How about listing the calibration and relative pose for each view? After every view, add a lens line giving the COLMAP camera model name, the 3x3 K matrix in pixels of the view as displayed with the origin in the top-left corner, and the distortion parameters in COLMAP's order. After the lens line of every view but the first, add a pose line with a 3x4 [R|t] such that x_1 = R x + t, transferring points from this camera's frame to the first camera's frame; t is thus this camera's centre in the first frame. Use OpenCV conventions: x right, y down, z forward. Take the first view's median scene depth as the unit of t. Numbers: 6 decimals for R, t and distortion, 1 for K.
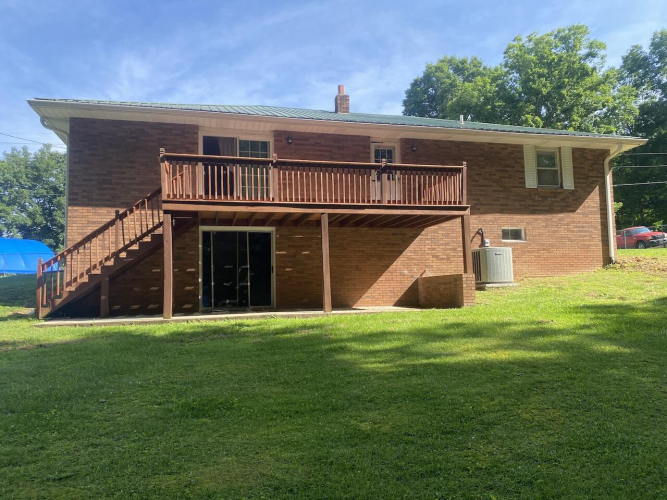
lens RADIAL K [[521.4, 0, 333.5], [0, 521.4, 250.0], [0, 0, 1]] dist [0.058680, -0.064467]
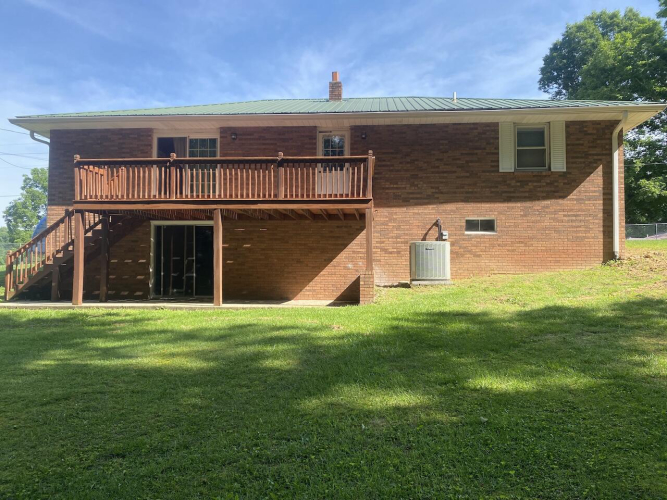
lens RADIAL K [[521.4, 0, 333.5], [0, 521.4, 250.0], [0, 0, 1]] dist [0.058680, -0.064467]
pose [[0.940807, 0.009797, -0.338801, 0.426302], [0.001207, 0.999479, 0.032255, -0.017922], [0.338940, -0.030755, 0.940305, 0.084522]]
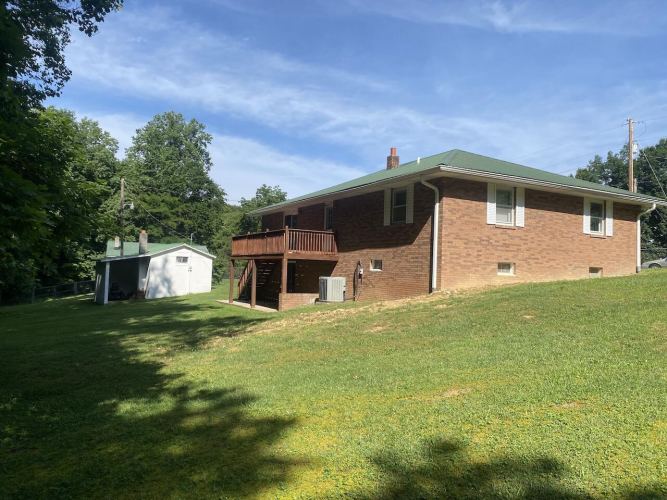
lens RADIAL K [[498.2, 0, 333.5], [0, 498.2, 250.0], [0, 0, 1]] dist [0.057014, 0.001407]
pose [[0.251300, -0.006844, -0.967885, 1.521575], [0.041178, 0.999145, 0.003626, -0.076117], [0.967033, -0.040767, 0.251367, 0.632811]]
